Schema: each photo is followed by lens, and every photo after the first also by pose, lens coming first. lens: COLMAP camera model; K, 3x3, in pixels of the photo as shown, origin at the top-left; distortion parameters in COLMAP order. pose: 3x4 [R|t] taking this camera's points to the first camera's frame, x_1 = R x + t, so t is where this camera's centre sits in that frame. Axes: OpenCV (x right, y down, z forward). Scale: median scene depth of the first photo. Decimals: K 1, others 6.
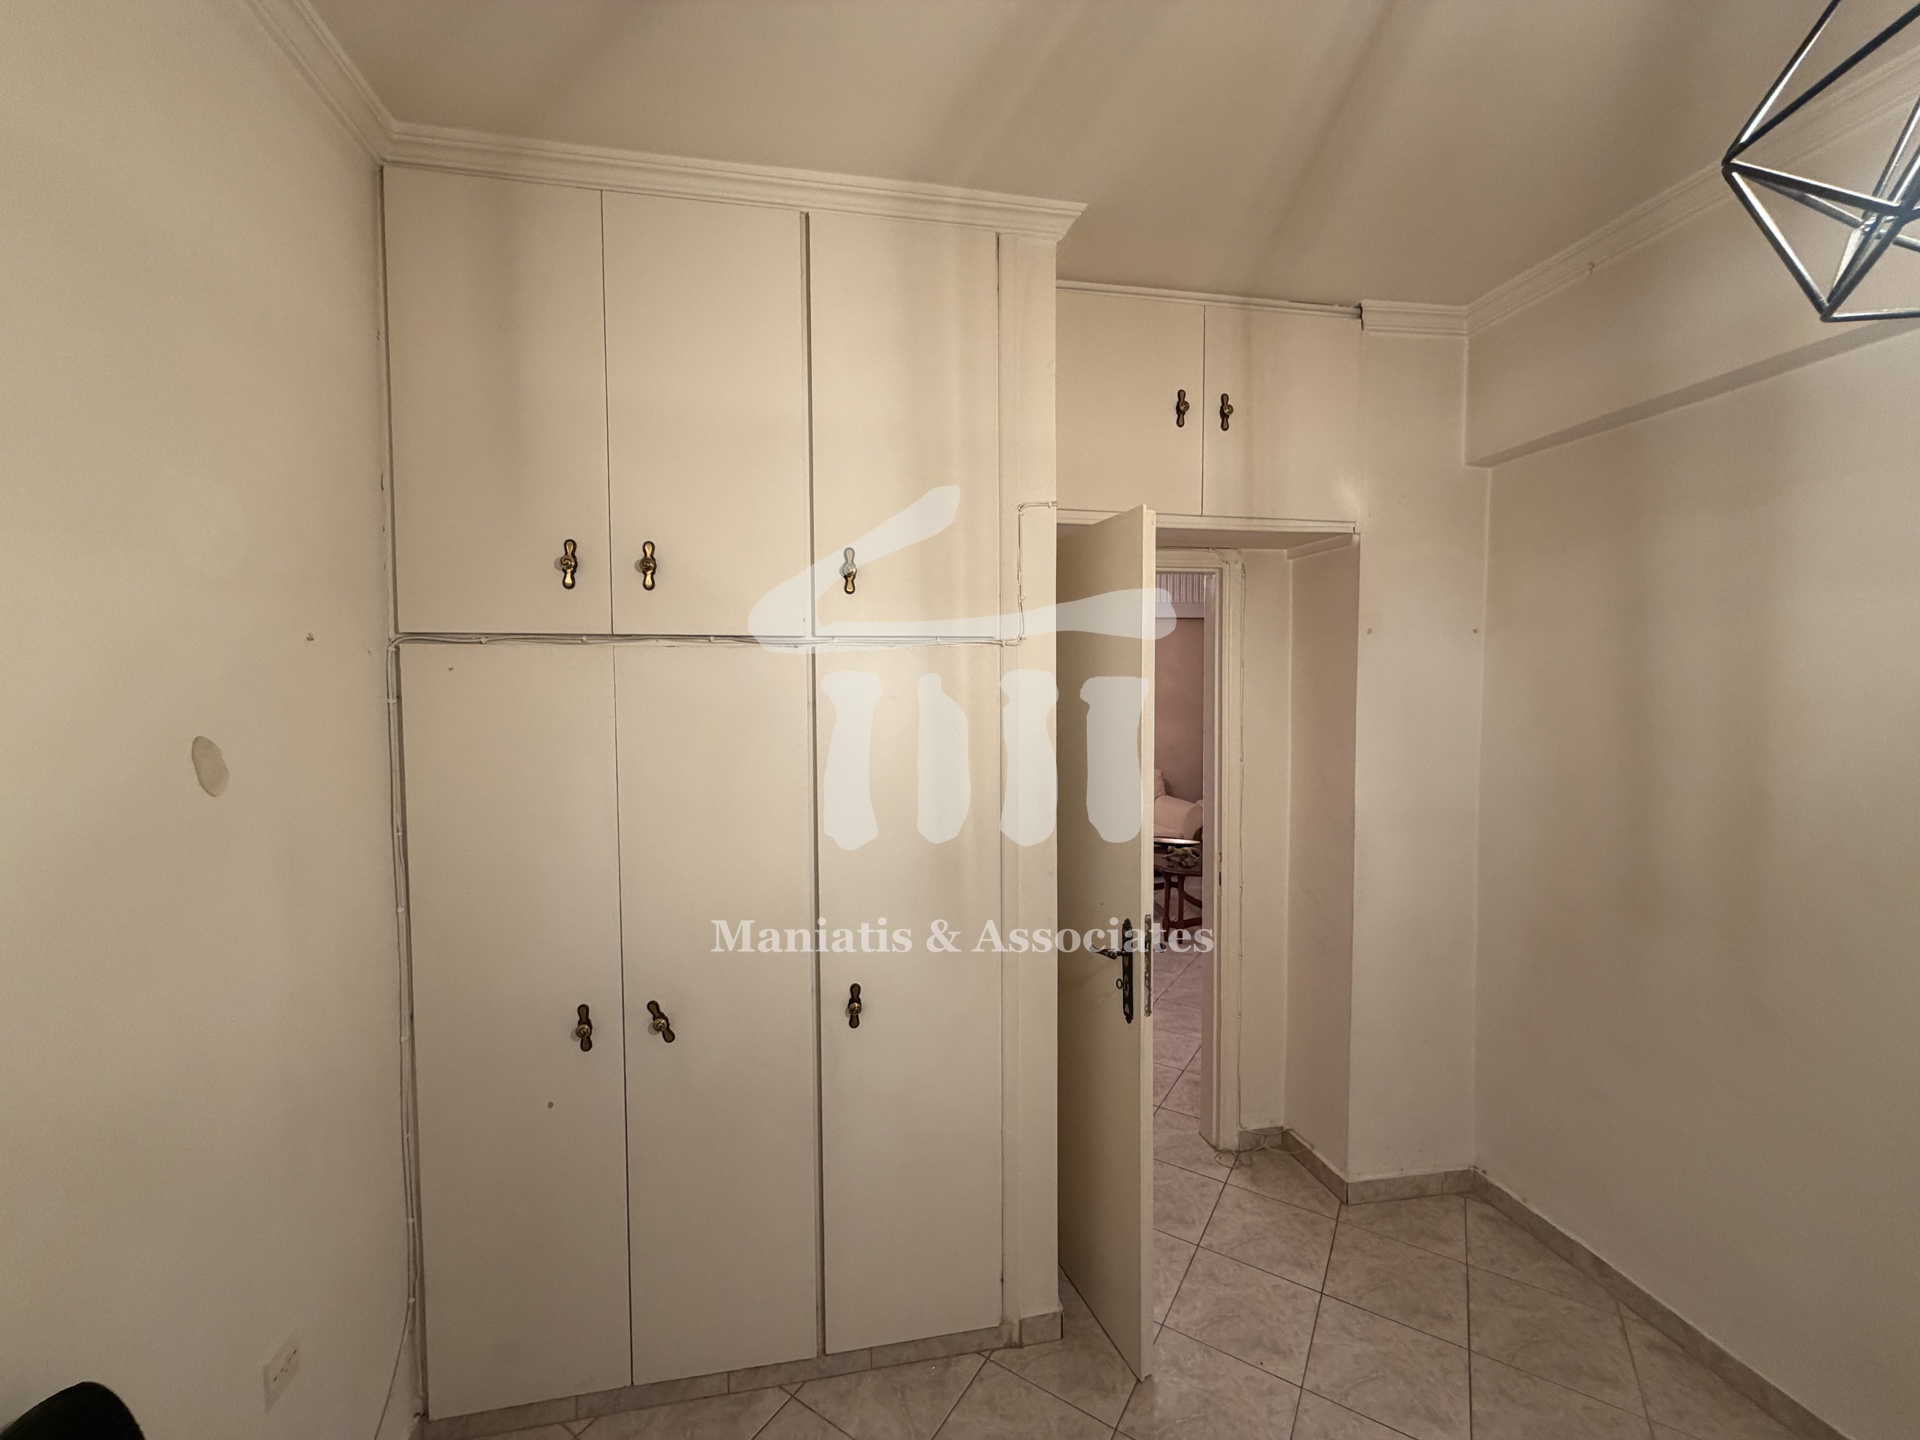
lens RADIAL K [[762.0, 0, 953.0], [0, 762.0, 719.8], [0, 0, 1]] dist [-0.000327, -0.000084]
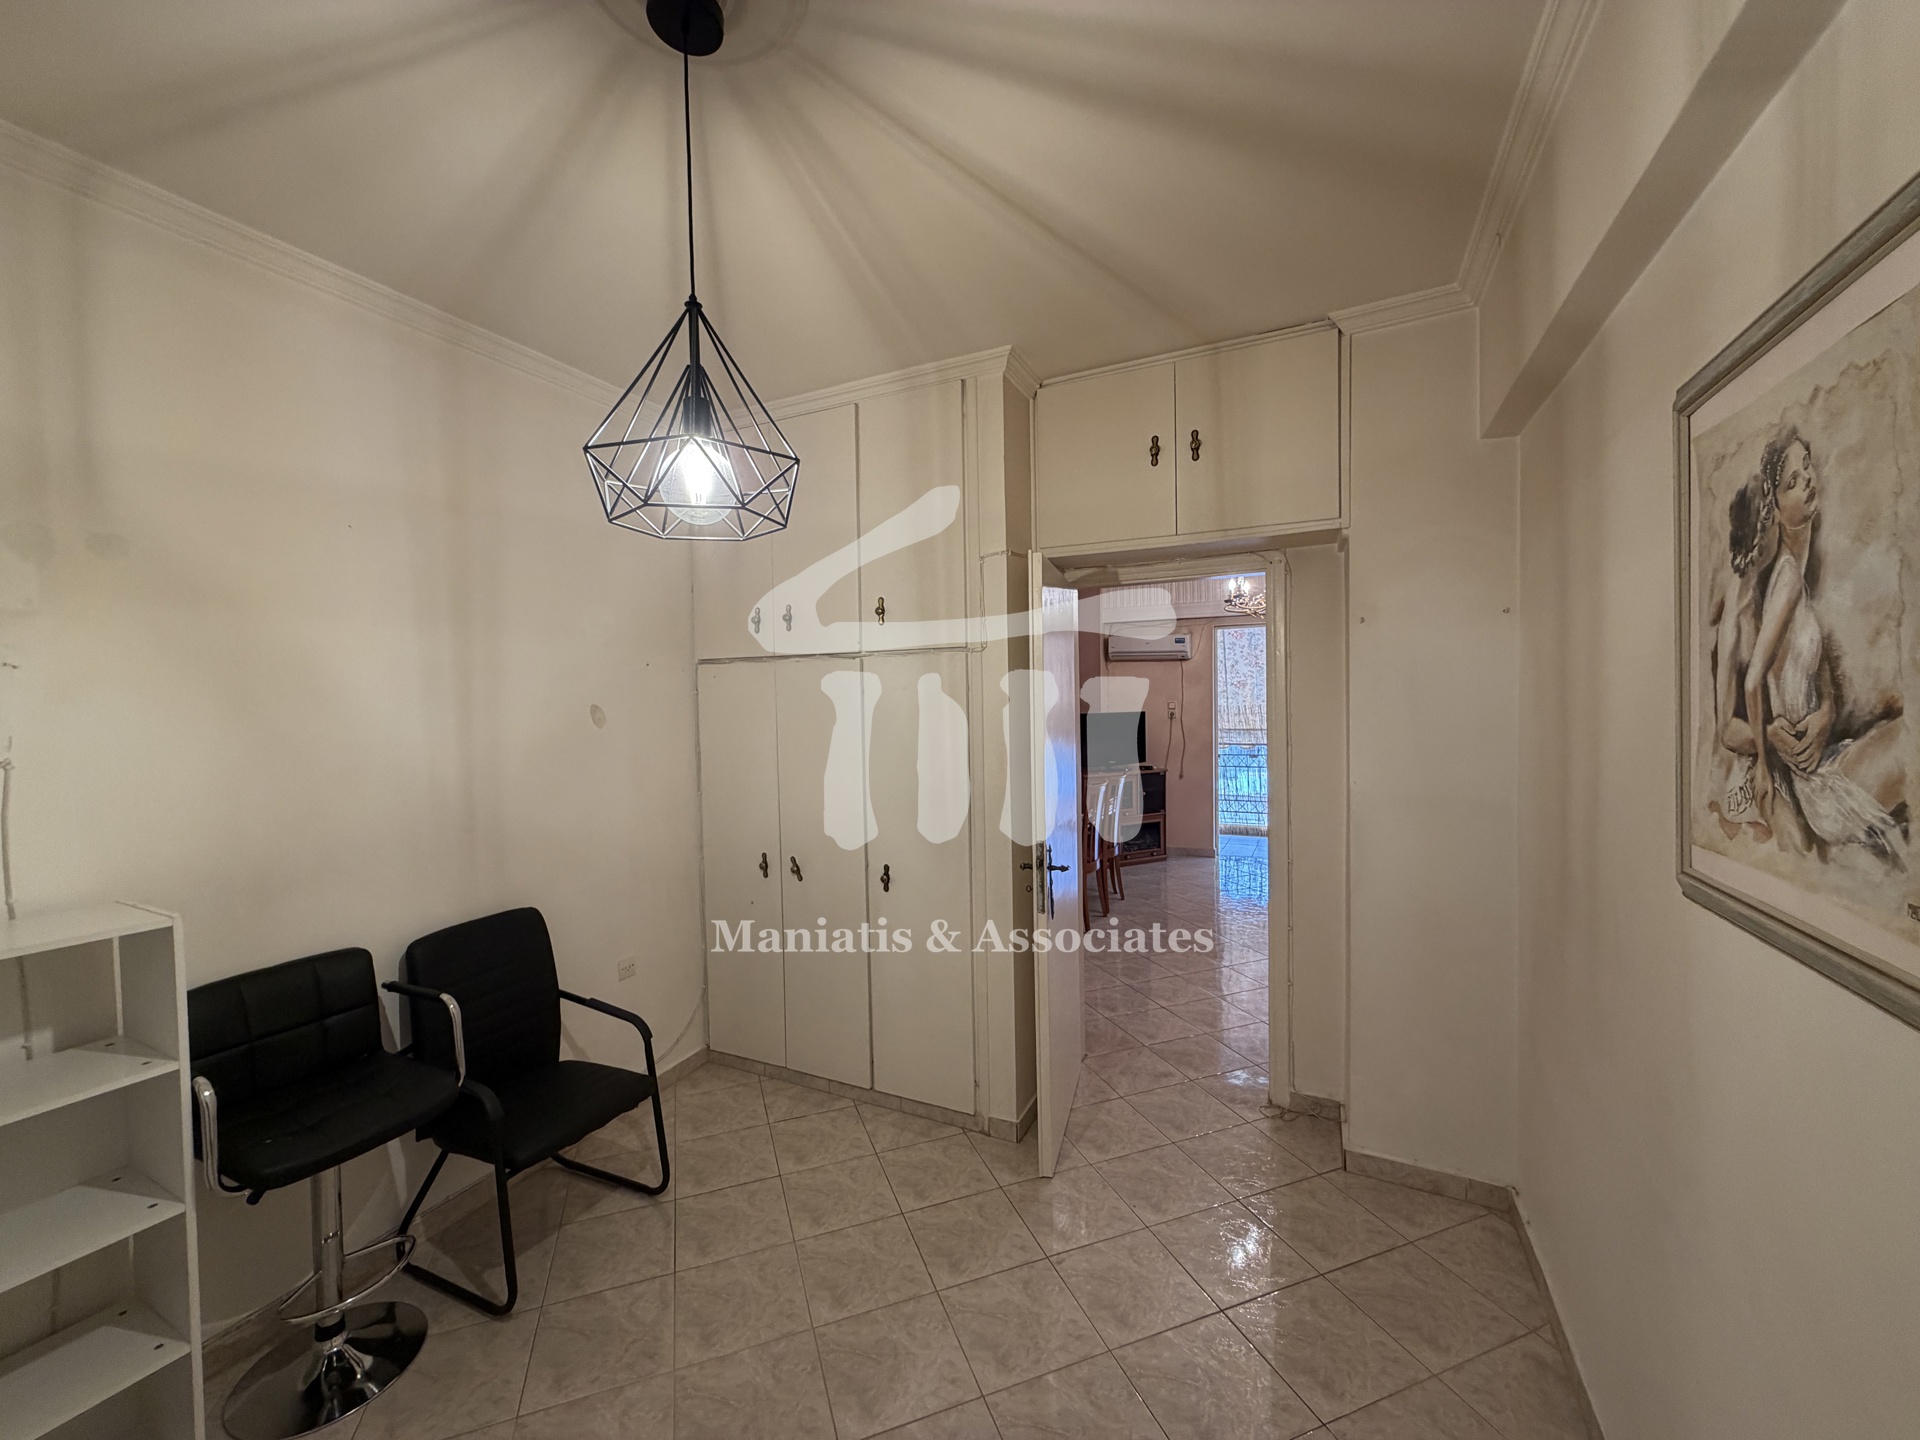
lens RADIAL K [[762.0, 0, 953.9], [0, 762.0, 720.9], [0, 0, 1]] dist [-0.000327, -0.000084]
pose [[0.798936, 0.010929, -0.601317, 0.957591], [-0.012581, 0.999920, 0.001458, 0.035930], [0.601285, 0.006400, 0.799009, -0.214316]]
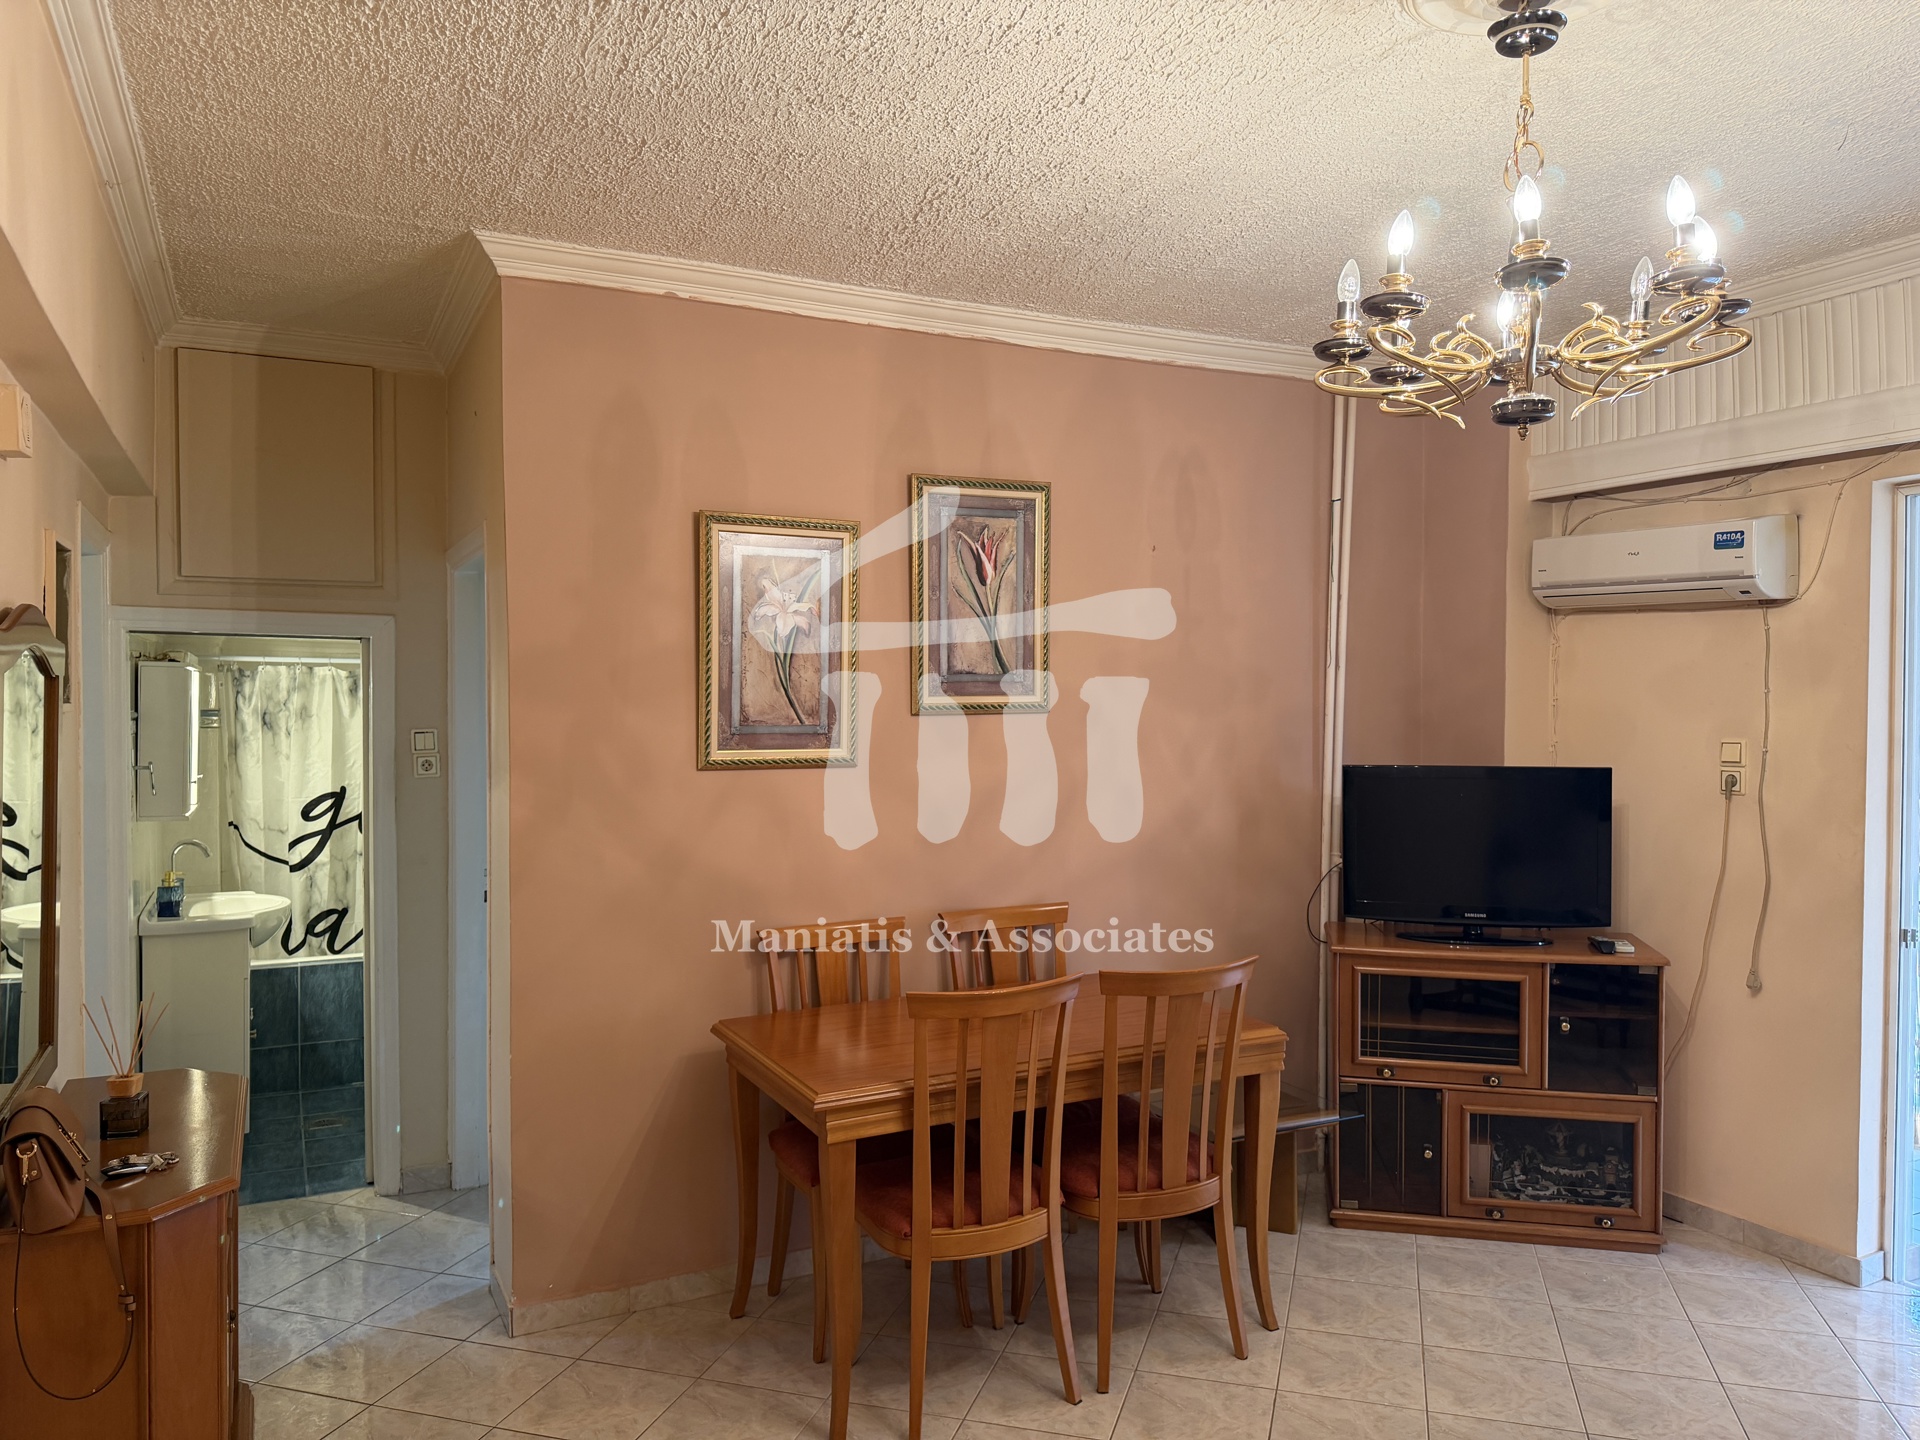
lens RADIAL K [[1346.2, 0, 957.5], [0, 1346.2, 722.8], [0, 0, 1]] dist [0.064032, -0.079904]
pose [[0.275514, 0.027654, -0.960899, 1.230091], [-0.044423, 0.998885, 0.016009, -0.079879], [0.960270, 0.038276, 0.276435, 1.820570]]
